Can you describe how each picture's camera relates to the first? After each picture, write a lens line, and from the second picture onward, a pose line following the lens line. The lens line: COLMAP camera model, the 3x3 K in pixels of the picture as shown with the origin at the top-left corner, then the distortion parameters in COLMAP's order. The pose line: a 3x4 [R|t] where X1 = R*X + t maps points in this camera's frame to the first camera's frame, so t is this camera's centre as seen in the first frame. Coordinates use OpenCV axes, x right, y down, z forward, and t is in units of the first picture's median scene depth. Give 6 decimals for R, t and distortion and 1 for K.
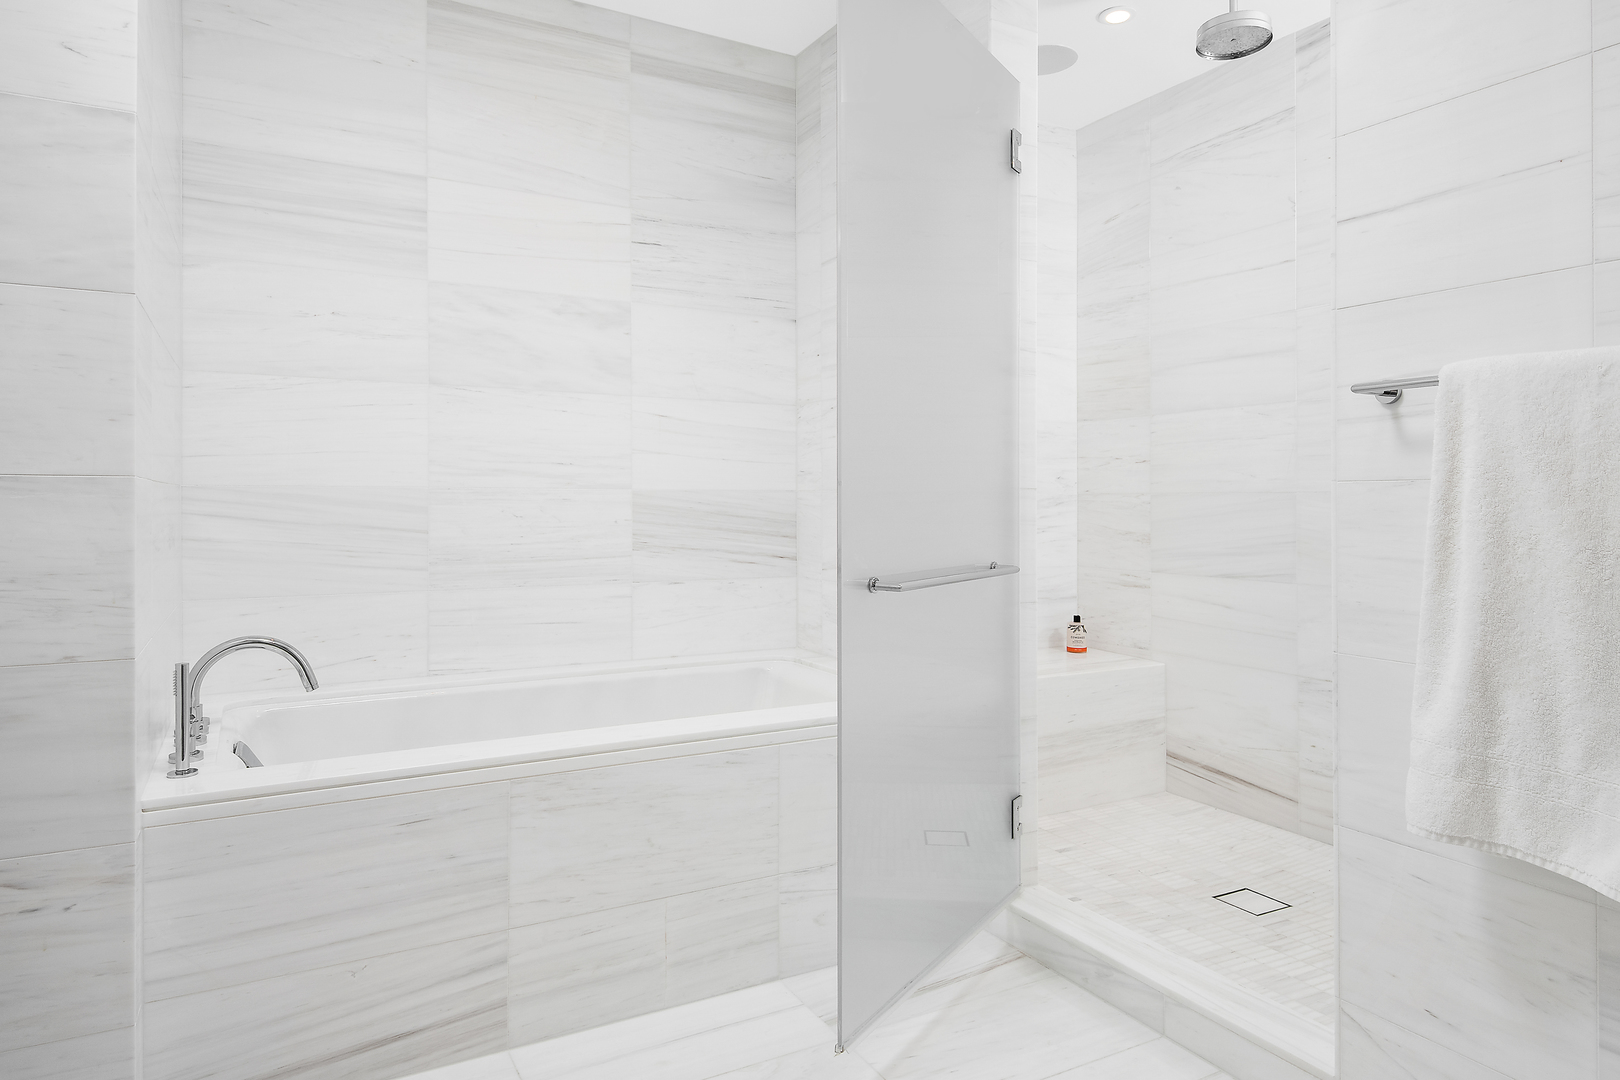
lens RADIAL K [[984.6, 0, 811.0], [0, 984.6, 503.4], [0, 0, 1]] dist [0.023101, -0.000325]
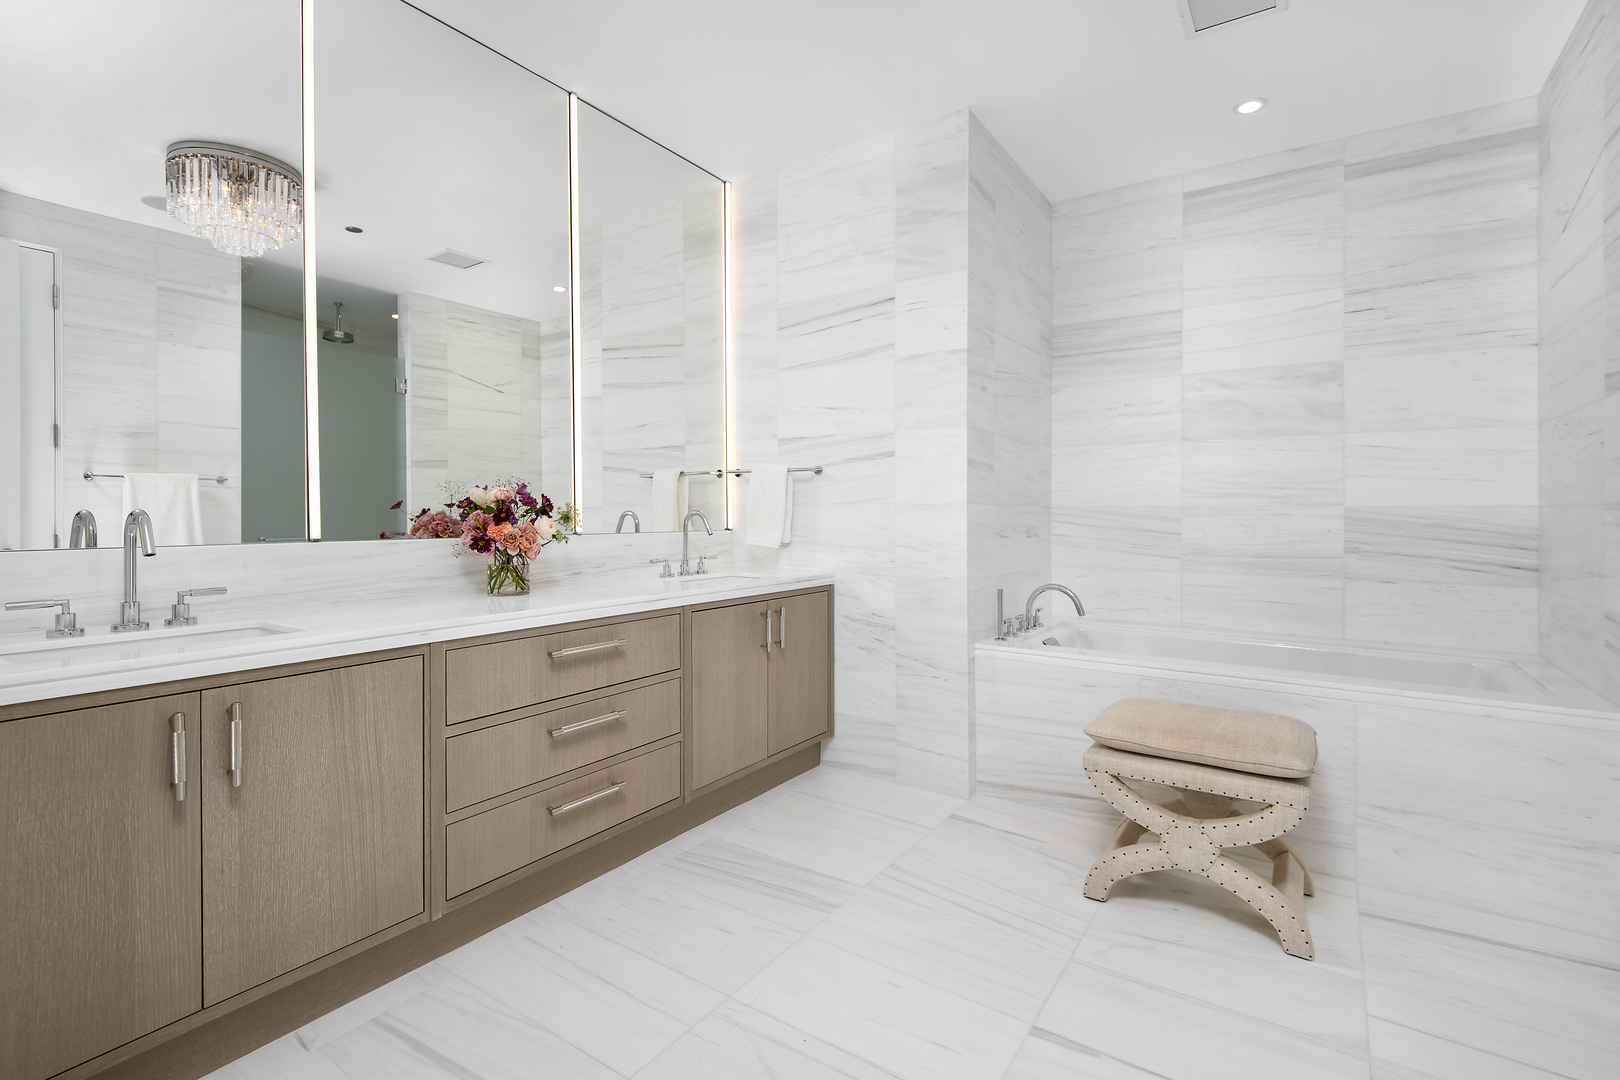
lens RADIAL K [[752.0, 0, 810.3], [0, 752.0, 528.0], [0, 0, 1]] dist [0.025816, -0.000717]
pose [[0.453432, 0.015955, -0.891148, 0.397411], [-0.005974, 0.999872, 0.014862, 0.003769], [0.891271, -0.001415, 0.453469, -0.070469]]
